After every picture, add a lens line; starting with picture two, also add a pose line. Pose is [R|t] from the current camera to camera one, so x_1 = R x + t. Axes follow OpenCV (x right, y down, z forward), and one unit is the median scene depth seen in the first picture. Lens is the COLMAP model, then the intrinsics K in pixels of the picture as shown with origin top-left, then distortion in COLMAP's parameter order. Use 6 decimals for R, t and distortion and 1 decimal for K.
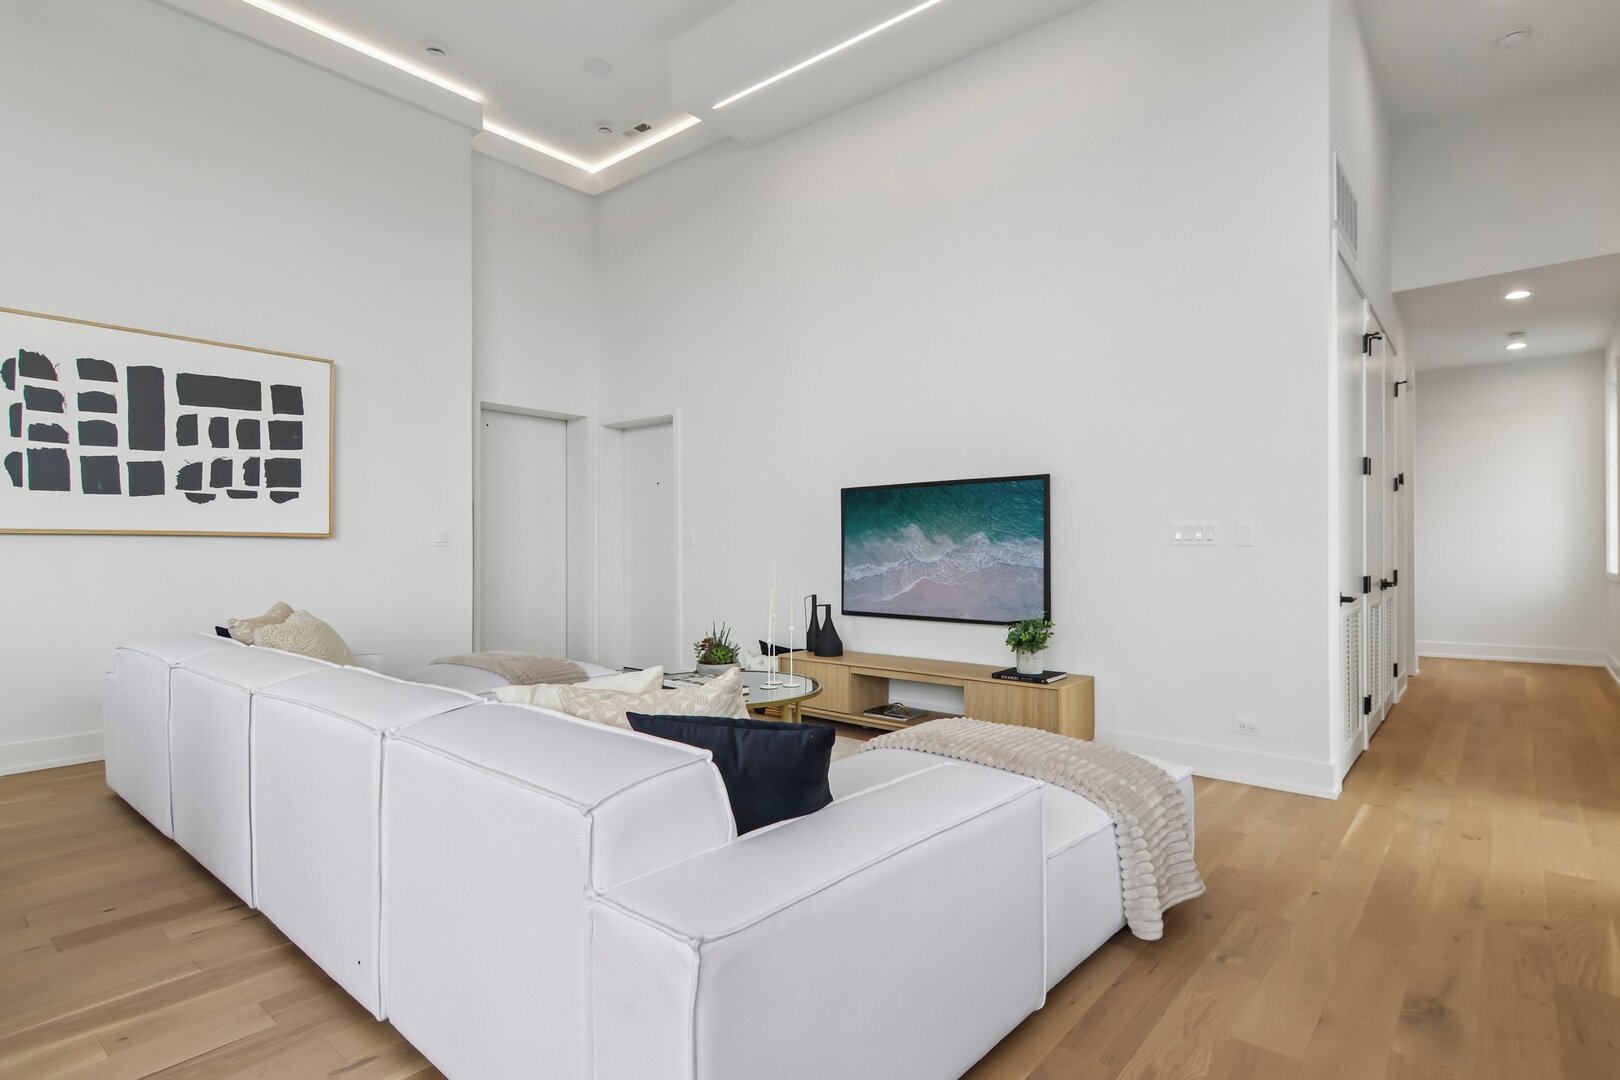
lens RADIAL K [[827.8, 0, 816.9], [0, 827.8, 541.6], [0, 0, 1]] dist [0.017179, -0.004846]
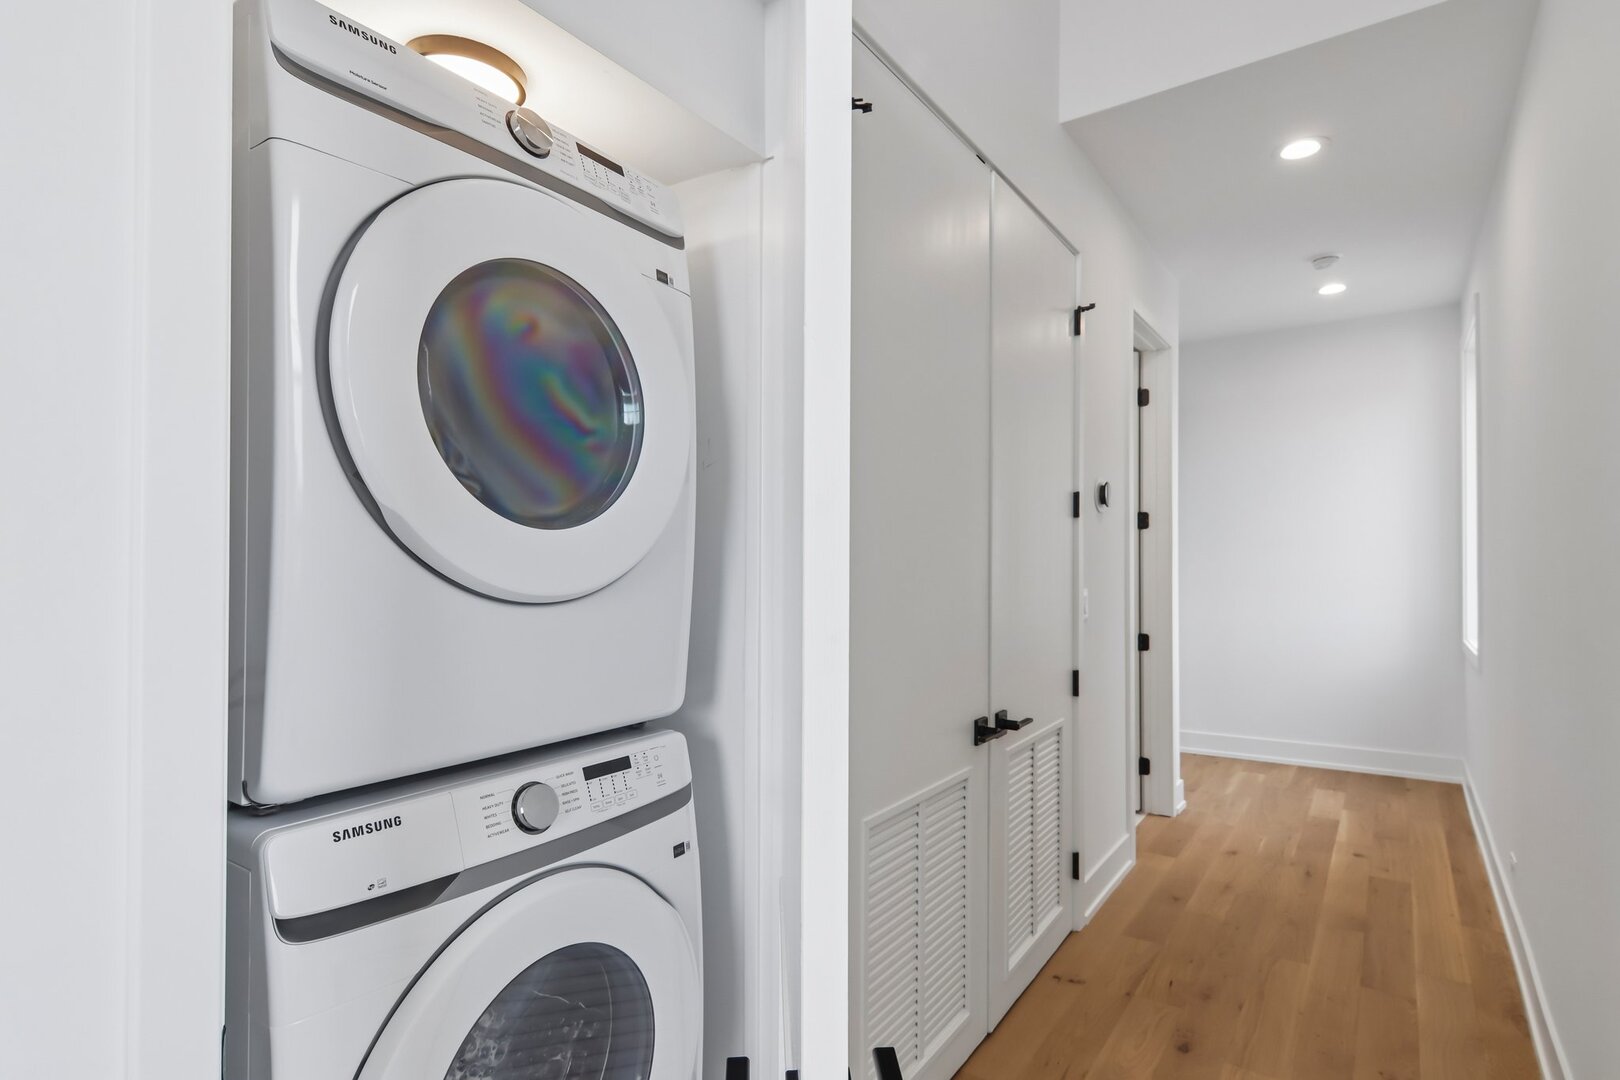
lens RADIAL K [[827.8, 0, 811.4], [0, 827.8, 544.8], [0, 0, 1]] dist [0.017179, -0.004846]
pose [[0.996427, 0.006838, 0.084183, 0.413569], [-0.005928, 0.999921, -0.011060, -0.031311], [-0.084252, 0.010522, 0.996389, 0.427025]]
